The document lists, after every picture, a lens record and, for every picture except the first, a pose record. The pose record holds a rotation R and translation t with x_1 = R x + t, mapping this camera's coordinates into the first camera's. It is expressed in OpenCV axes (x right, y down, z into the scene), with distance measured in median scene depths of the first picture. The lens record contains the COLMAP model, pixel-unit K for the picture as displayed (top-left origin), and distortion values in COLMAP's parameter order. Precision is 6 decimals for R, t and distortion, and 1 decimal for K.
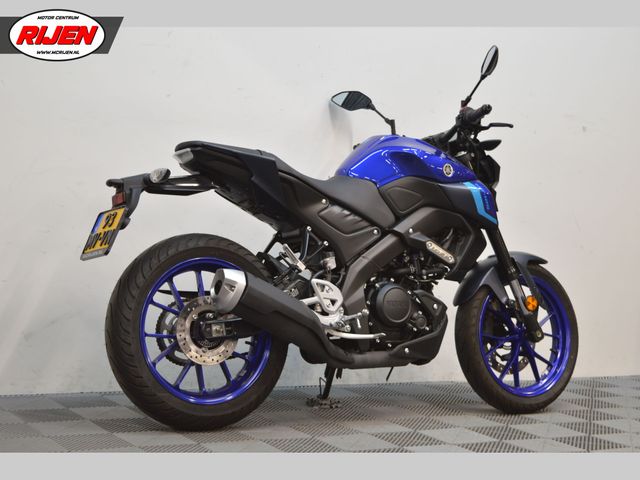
lens RADIAL K [[1189.4, 0, 319.3], [0, 1189.4, 241.2], [0, 0, 1]] dist [0.033635, 0.000000]
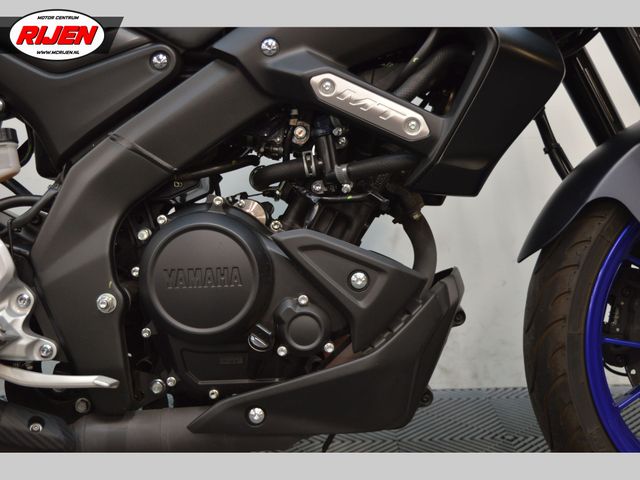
lens RADIAL K [[842.0, 0, 352.8], [0, 842.0, 243.3], [0, 0, 1]] dist [-0.073425, 0.000000]
pose [[0.863501, 0.007619, -0.504290, 0.222282], [0.055734, 0.992320, 0.110426, 0.021512], [0.501258, -0.123458, 0.856445, 0.855783]]
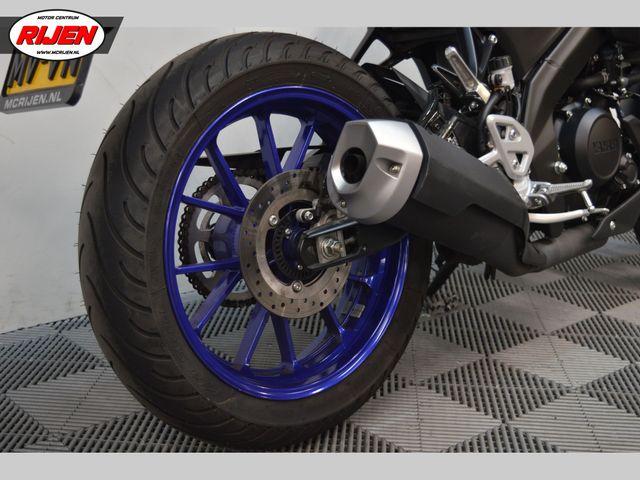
lens RADIAL K [[909.5, 0, 322.6], [0, 909.5, 241.2], [0, 0, 1]] dist [0.006017, 0.000000]
pose [[0.983929, -0.081962, 0.158638, -0.136761], [0.040919, 0.968283, 0.246481, -0.013575], [-0.173808, -0.236029, 0.956076, 0.634613]]
